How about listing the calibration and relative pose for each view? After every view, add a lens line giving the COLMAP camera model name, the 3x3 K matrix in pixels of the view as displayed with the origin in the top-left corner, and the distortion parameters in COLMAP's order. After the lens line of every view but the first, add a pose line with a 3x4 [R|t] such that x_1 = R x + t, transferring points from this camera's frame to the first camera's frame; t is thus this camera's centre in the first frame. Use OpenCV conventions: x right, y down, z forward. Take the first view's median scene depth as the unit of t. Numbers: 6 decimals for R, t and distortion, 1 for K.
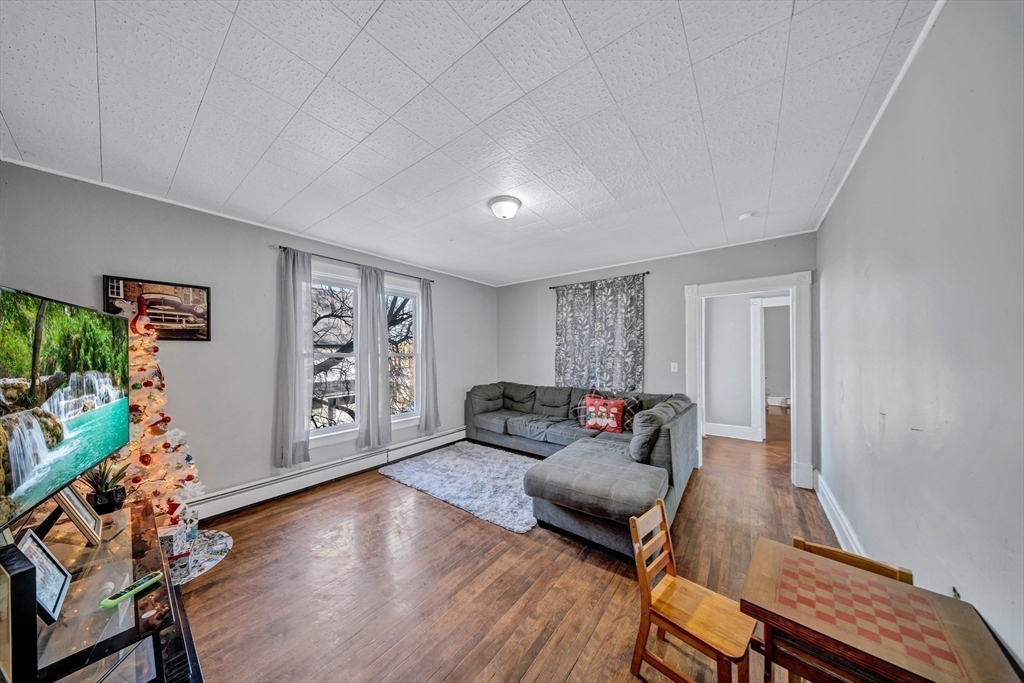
lens RADIAL K [[306.6, 0, 508.7], [0, 306.6, 350.1], [0, 0, 1]] dist [-0.000561, -0.000046]
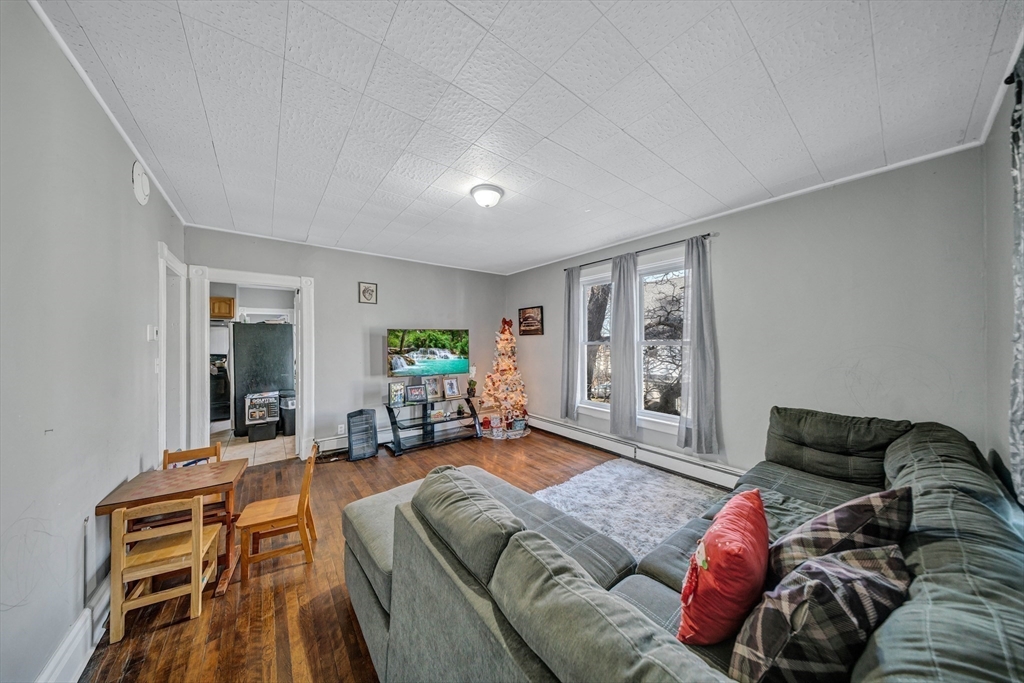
lens RADIAL K [[306.6, 0, 509.0], [0, 306.6, 341.4], [0, 0, 1]] dist [-0.000561, -0.000046]
pose [[-0.241508, 0.007017, -0.970373, 0.754571], [0.015250, 0.999878, 0.003435, 0.000818], [0.970279, -0.013969, -0.241586, 1.080407]]
